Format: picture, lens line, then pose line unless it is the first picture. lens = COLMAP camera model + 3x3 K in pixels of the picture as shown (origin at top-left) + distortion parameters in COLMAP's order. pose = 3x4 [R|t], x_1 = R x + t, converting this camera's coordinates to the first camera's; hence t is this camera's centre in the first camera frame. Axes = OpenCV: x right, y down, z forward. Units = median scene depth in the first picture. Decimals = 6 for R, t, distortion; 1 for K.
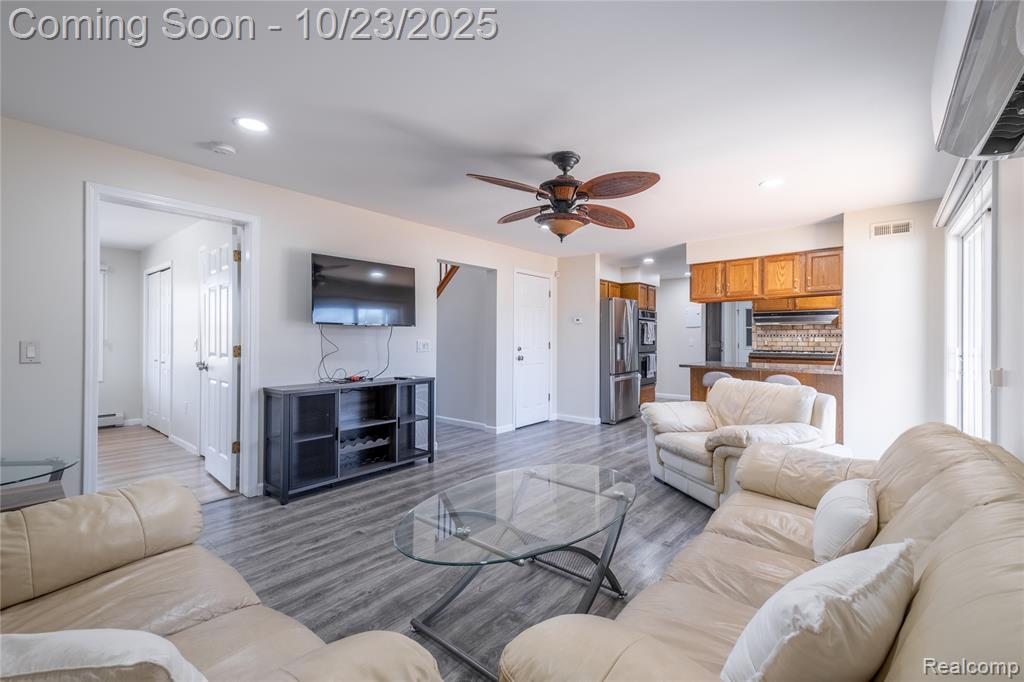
lens RADIAL K [[441.7, 0, 506.3], [0, 441.7, 335.6], [0, 0, 1]] dist [0.012211, -0.002923]
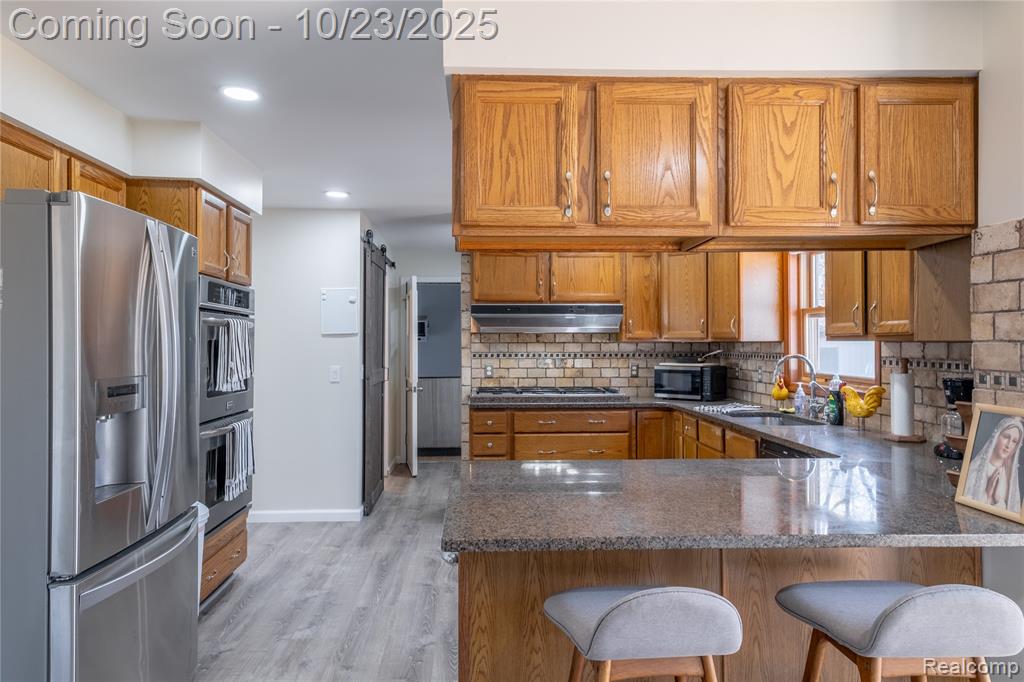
lens RADIAL K [[646.4, 0, 523.2], [0, 646.4, 338.1], [0, 0, 1]] dist [0.008879, 0.004137]
pose [[0.710781, 0.005583, 0.703392, 0.174995], [-0.001683, 0.999979, -0.006235, -0.017678], [-0.703412, 0.003248, 0.710775, 0.630932]]
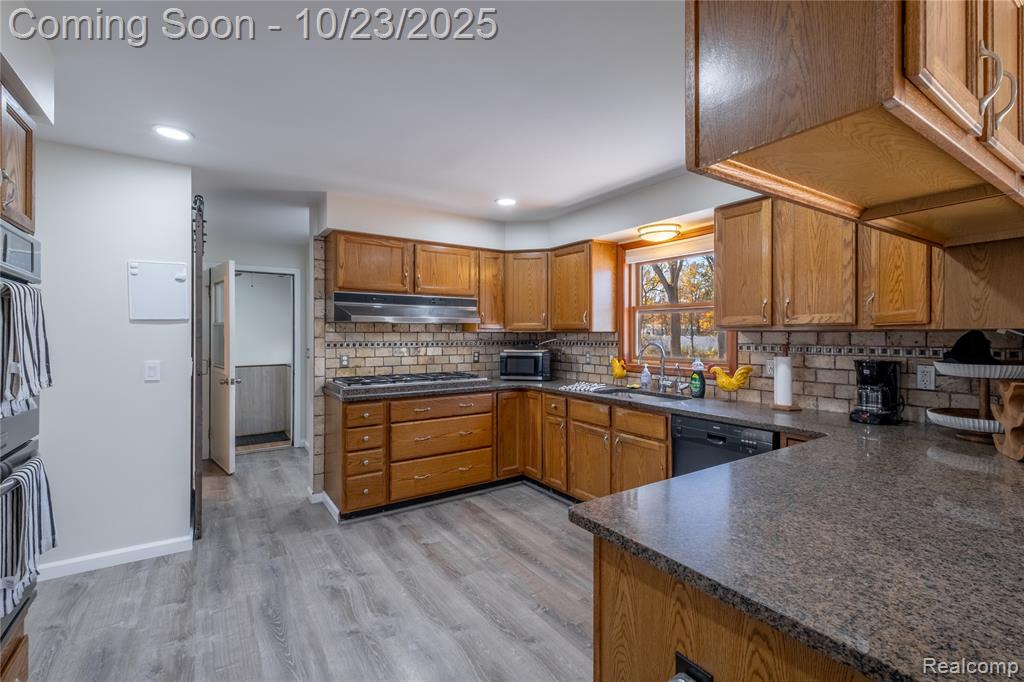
lens RADIAL K [[441.7, 0, 515.0], [0, 441.7, 336.7], [0, 0, 1]] dist [0.012211, -0.002923]
pose [[0.256042, -0.002657, 0.966662, 0.243734], [-0.004364, 0.999983, 0.003905, -0.014045], [-0.966656, -0.005218, 0.256026, 0.907863]]
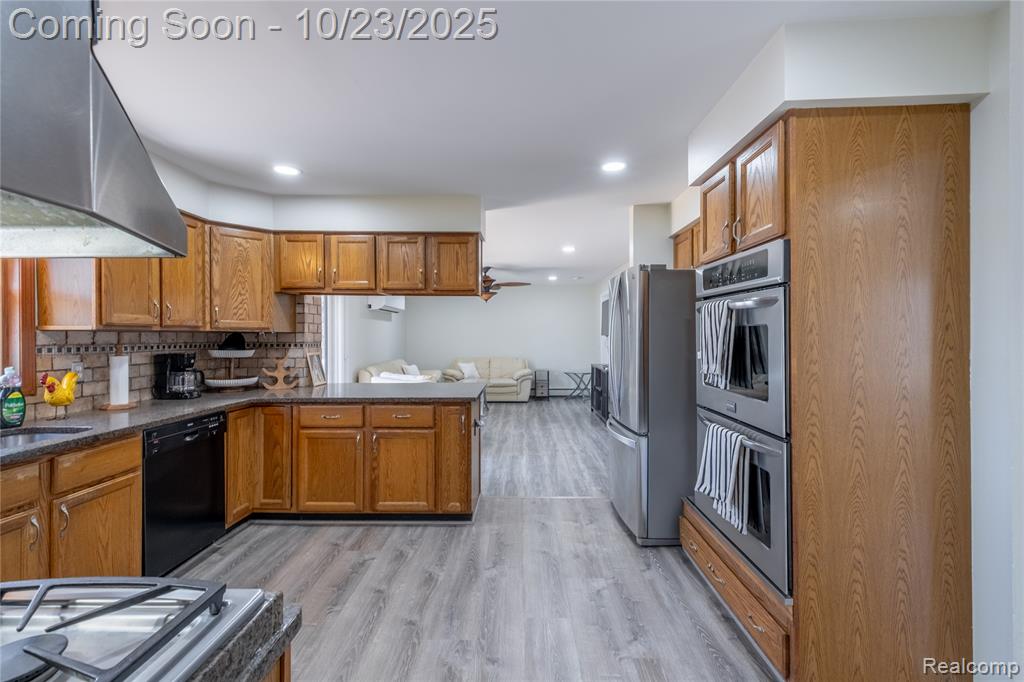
lens RADIAL K [[441.7, 0, 519.0], [0, 441.7, 337.7], [0, 0, 1]] dist [0.012211, -0.002923]
pose [[-0.764063, 0.002803, -0.645136, 0.687502], [0.002937, 0.999995, 0.000867, -0.011366], [0.645135, -0.001232, -0.764068, 1.325724]]
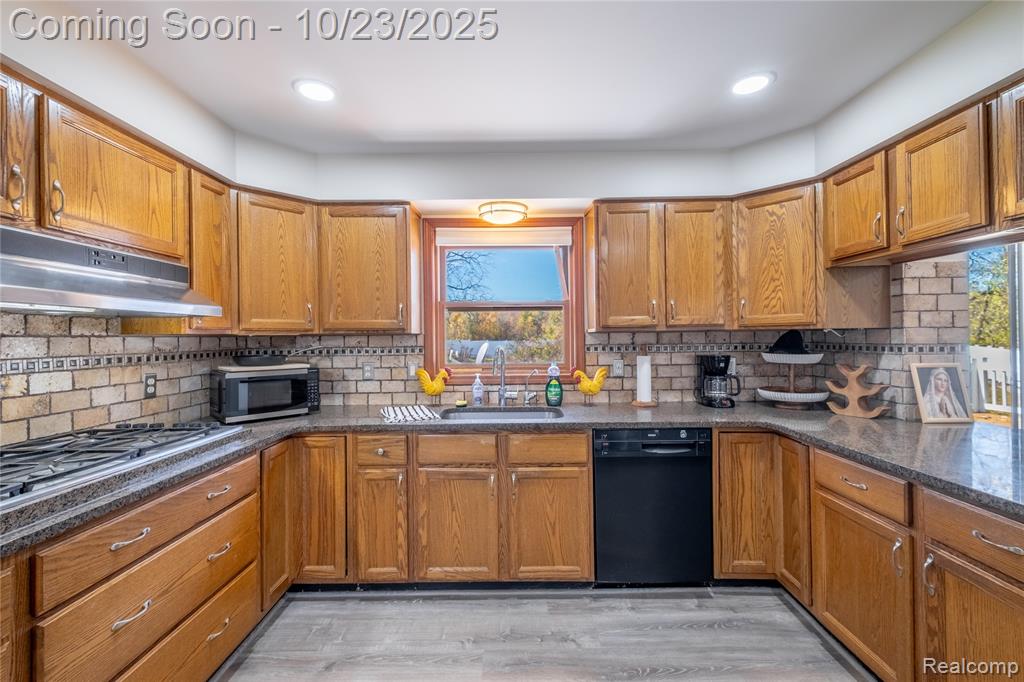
lens RADIAL K [[441.7, 0, 508.4], [0, 441.7, 335.9], [0, 0, 1]] dist [0.012211, -0.002923]
pose [[-0.646479, 0.011042, 0.762852, 0.460392], [0.009593, 0.999934, -0.006344, -0.012900], [-0.762871, 0.003217, -0.646542, 1.151352]]
